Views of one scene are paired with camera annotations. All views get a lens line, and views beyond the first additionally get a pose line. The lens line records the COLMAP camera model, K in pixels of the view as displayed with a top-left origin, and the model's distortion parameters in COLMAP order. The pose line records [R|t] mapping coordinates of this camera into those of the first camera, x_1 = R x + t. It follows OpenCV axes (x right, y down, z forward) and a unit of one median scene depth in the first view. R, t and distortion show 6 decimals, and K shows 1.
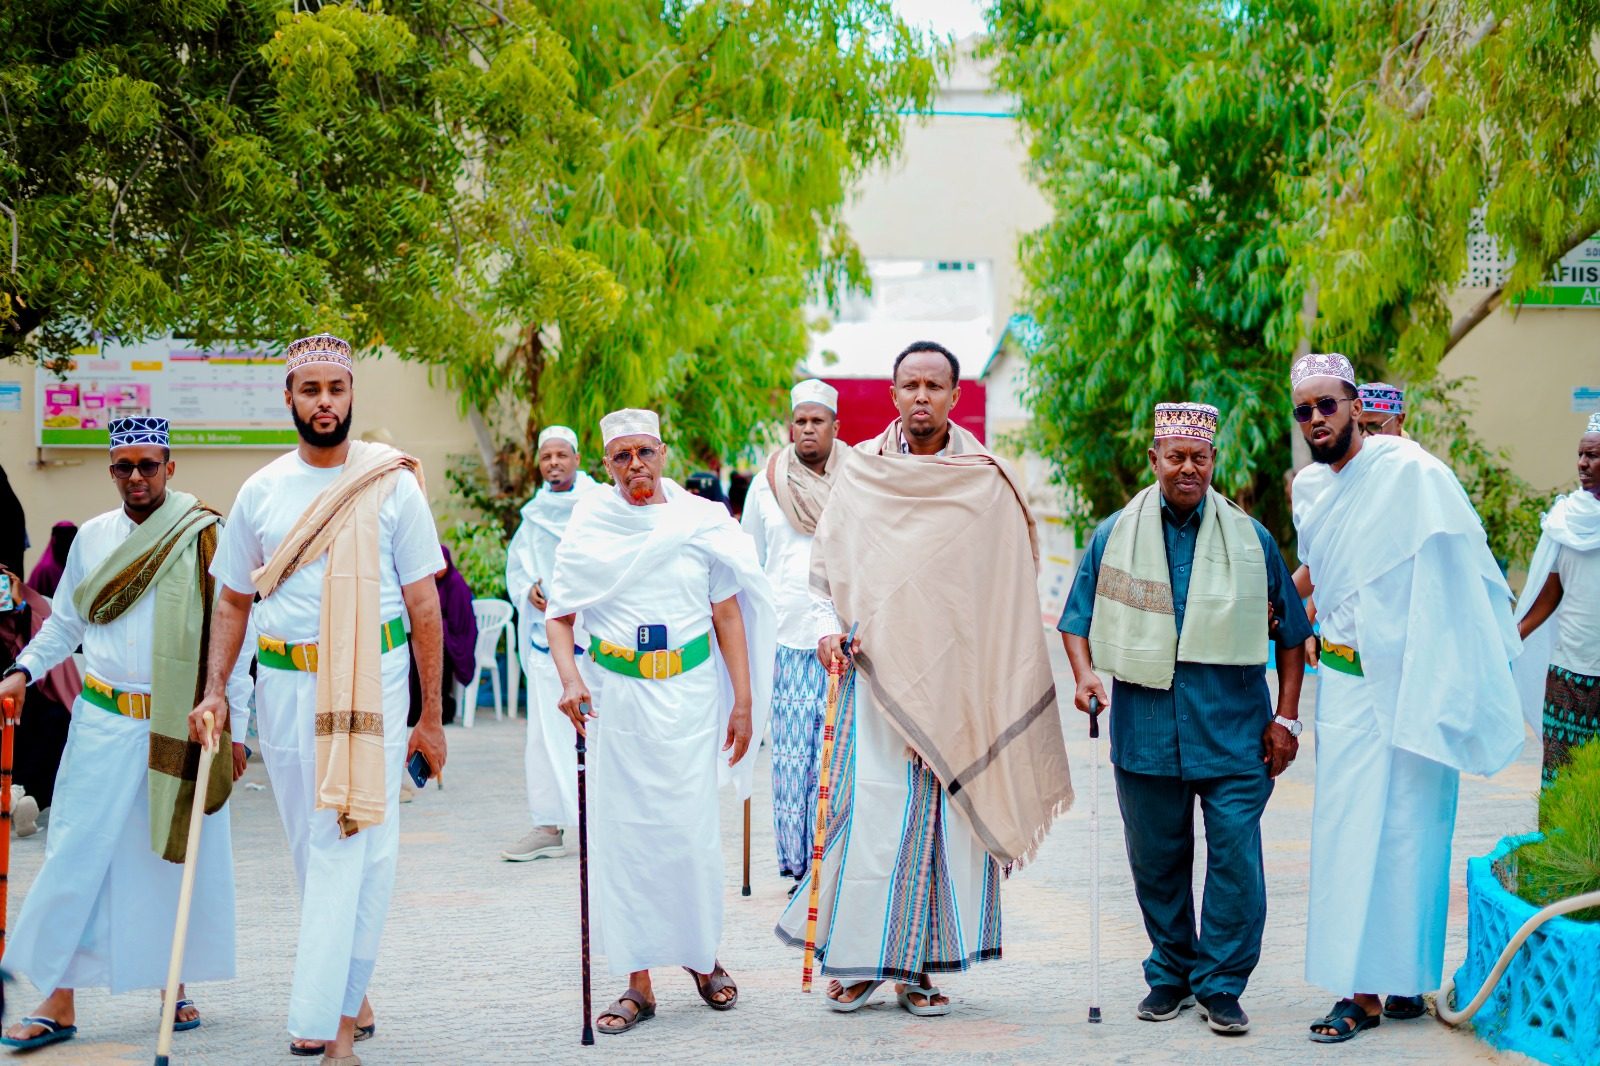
lens RADIAL K [[2283.6, 0, 800.0], [0, 2283.6, 533.0], [0, 0, 1]] dist [-0.025833, -0.021088]
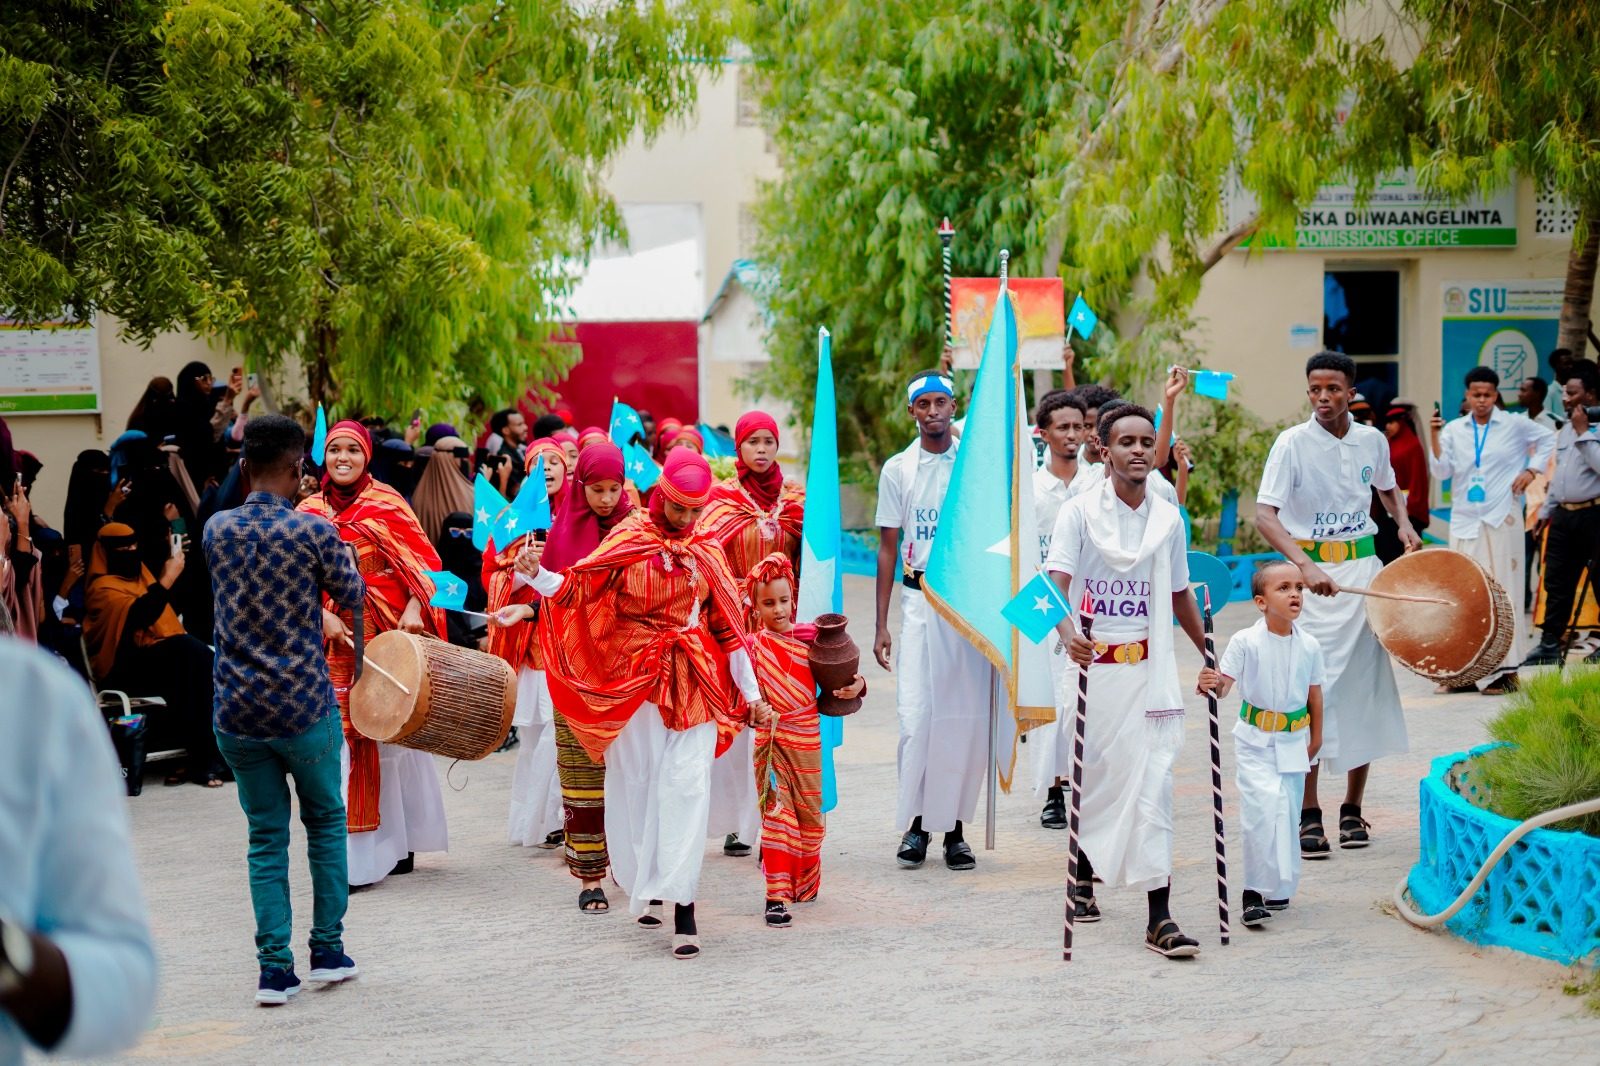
lens RADIAL K [[2283.6, 0, 800.0], [0, 2283.6, 533.0], [0, 0, 1]] dist [-0.025833, -0.021088]
pose [[0.986717, -0.032253, 0.159216, -0.106595], [0.027316, 0.999079, 0.033101, -0.014384], [-0.160137, -0.028312, 0.986689, -0.036308]]
